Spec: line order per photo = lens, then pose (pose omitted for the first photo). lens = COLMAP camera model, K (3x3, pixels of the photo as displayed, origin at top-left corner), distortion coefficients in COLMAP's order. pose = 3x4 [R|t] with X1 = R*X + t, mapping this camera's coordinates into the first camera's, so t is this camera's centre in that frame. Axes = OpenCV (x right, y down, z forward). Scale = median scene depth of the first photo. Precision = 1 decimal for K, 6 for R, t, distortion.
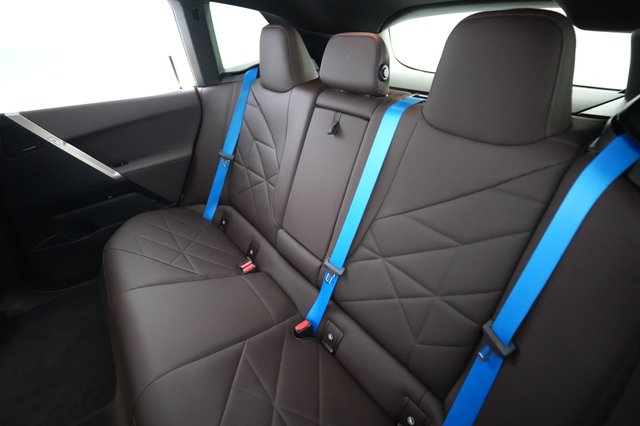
lens RADIAL K [[313.5, 0, 320.0], [0, 313.5, 213.0], [0, 0, 1]] dist [-0.001086, -0.000215]
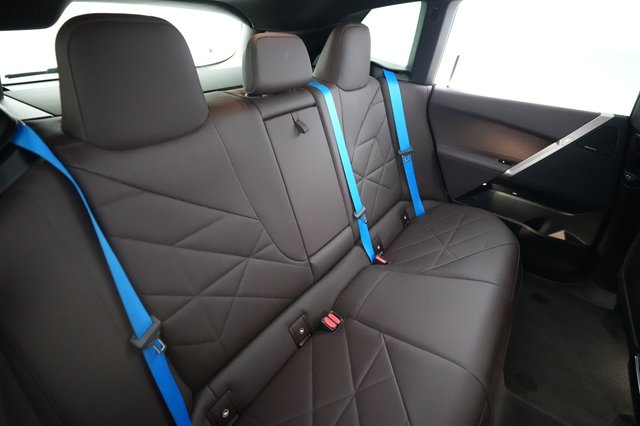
lens RADIAL K [[313.5, 0, 320.0], [0, 313.5, 213.0], [0, 0, 1]] dist [-0.001086, -0.000215]
pose [[-0.301341, -0.490221, 0.817849, -0.896372], [0.459201, 0.677094, 0.575047, -0.602091], [-0.835660, 0.548842, 0.021074, 1.012946]]
